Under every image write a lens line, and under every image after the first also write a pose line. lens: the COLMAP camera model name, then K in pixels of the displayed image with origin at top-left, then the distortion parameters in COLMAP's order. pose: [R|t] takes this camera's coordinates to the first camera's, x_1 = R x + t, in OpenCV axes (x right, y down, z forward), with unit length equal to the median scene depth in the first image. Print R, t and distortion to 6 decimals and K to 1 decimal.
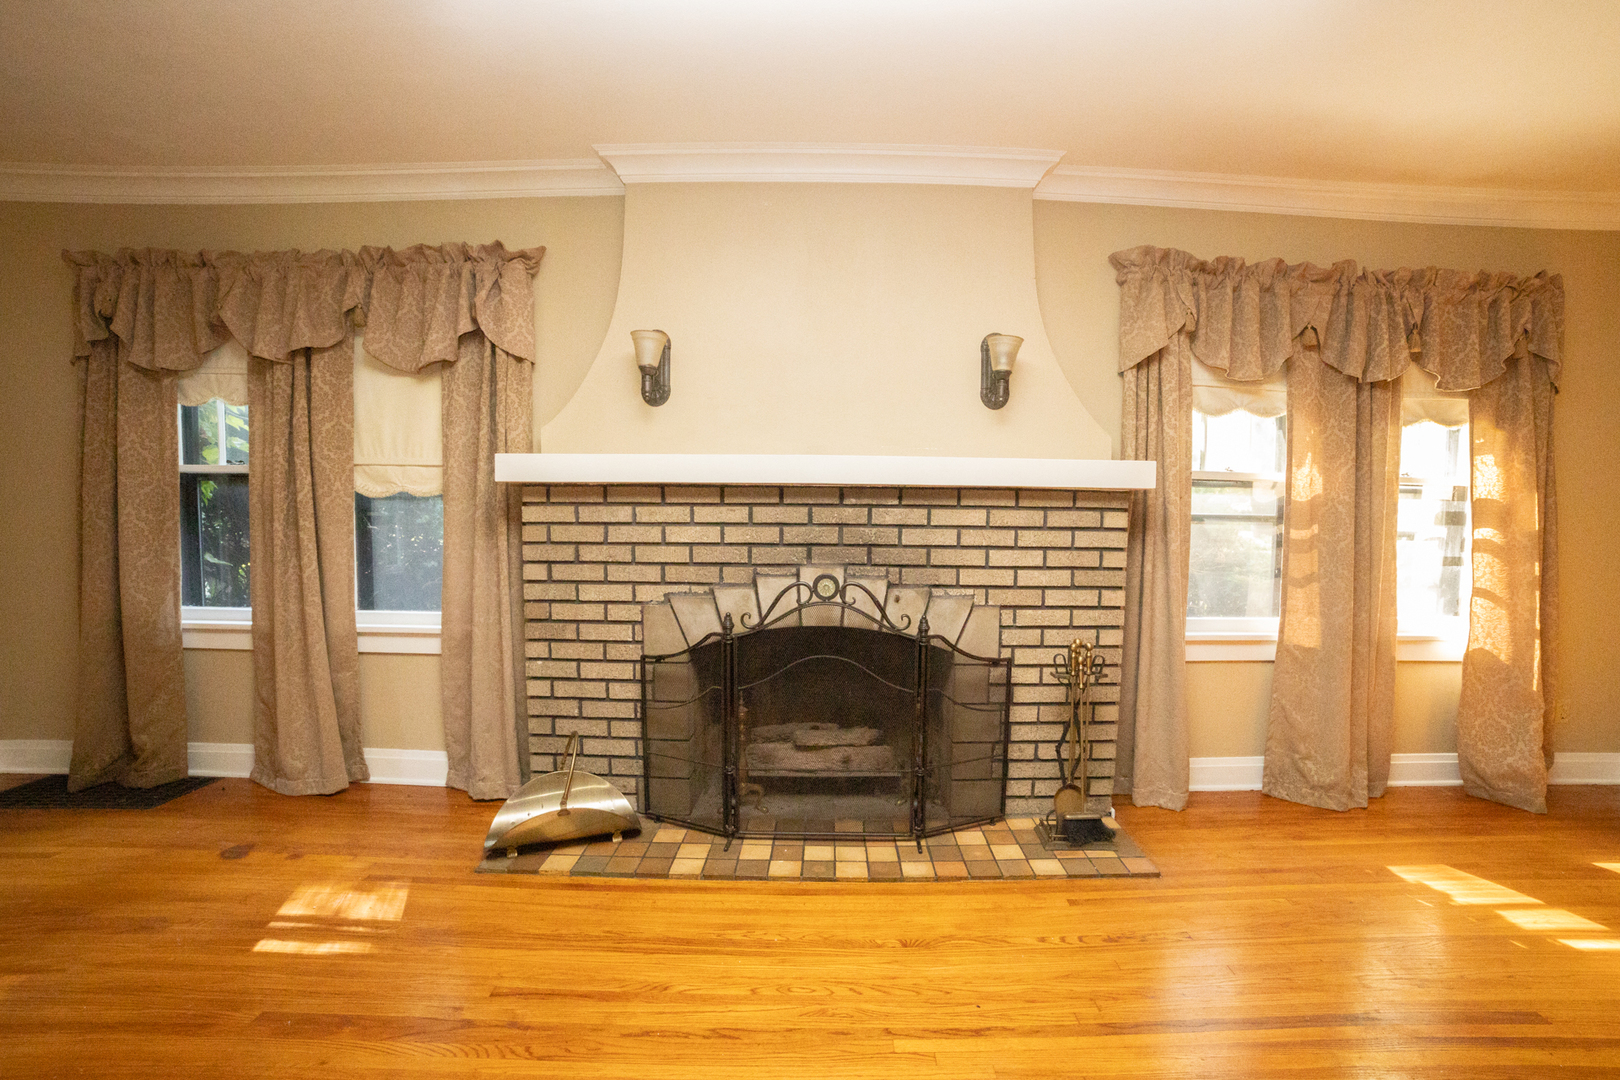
lens RADIAL K [[633.8, 0, 817.4], [0, 633.8, 557.5], [0, 0, 1]] dist [-0.052648, 0.003561]
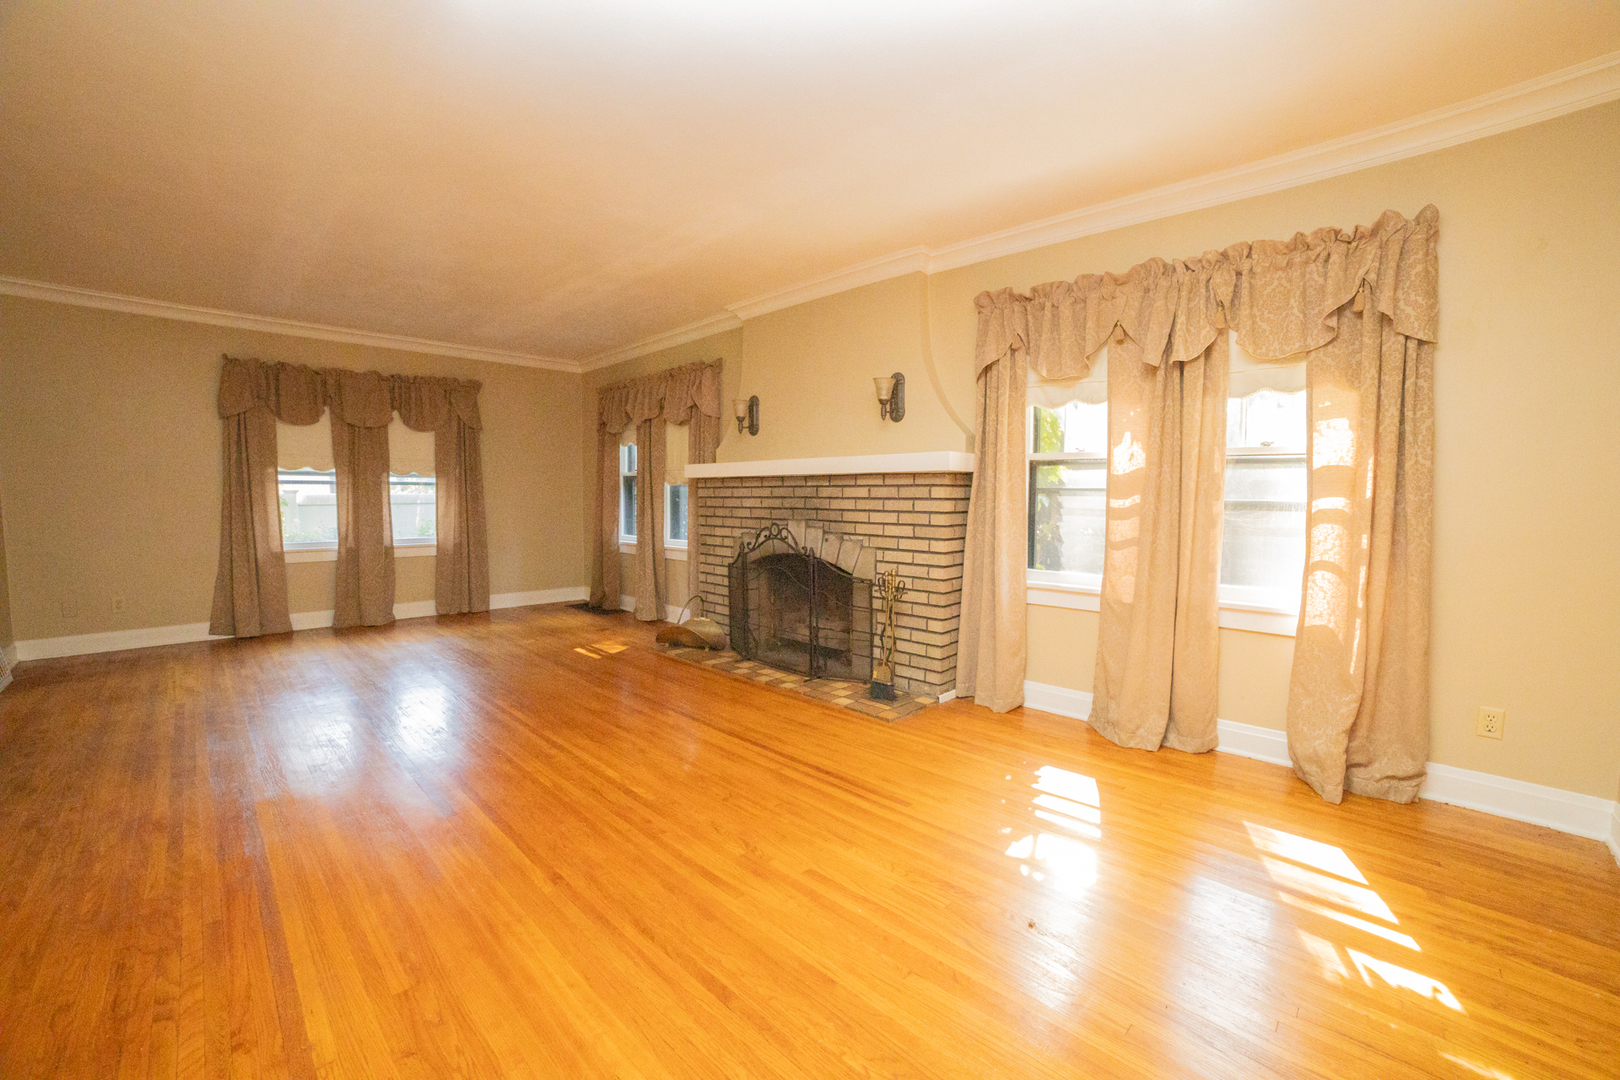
lens RADIAL K [[633.8, 0, 837.4], [0, 633.8, 542.7], [0, 0, 1]] dist [-0.052648, 0.003561]
pose [[0.736075, 0.042402, -0.675571, 1.255459], [-0.039210, 0.999031, 0.019983, 0.034987], [0.675764, 0.011780, 0.737024, -0.233883]]
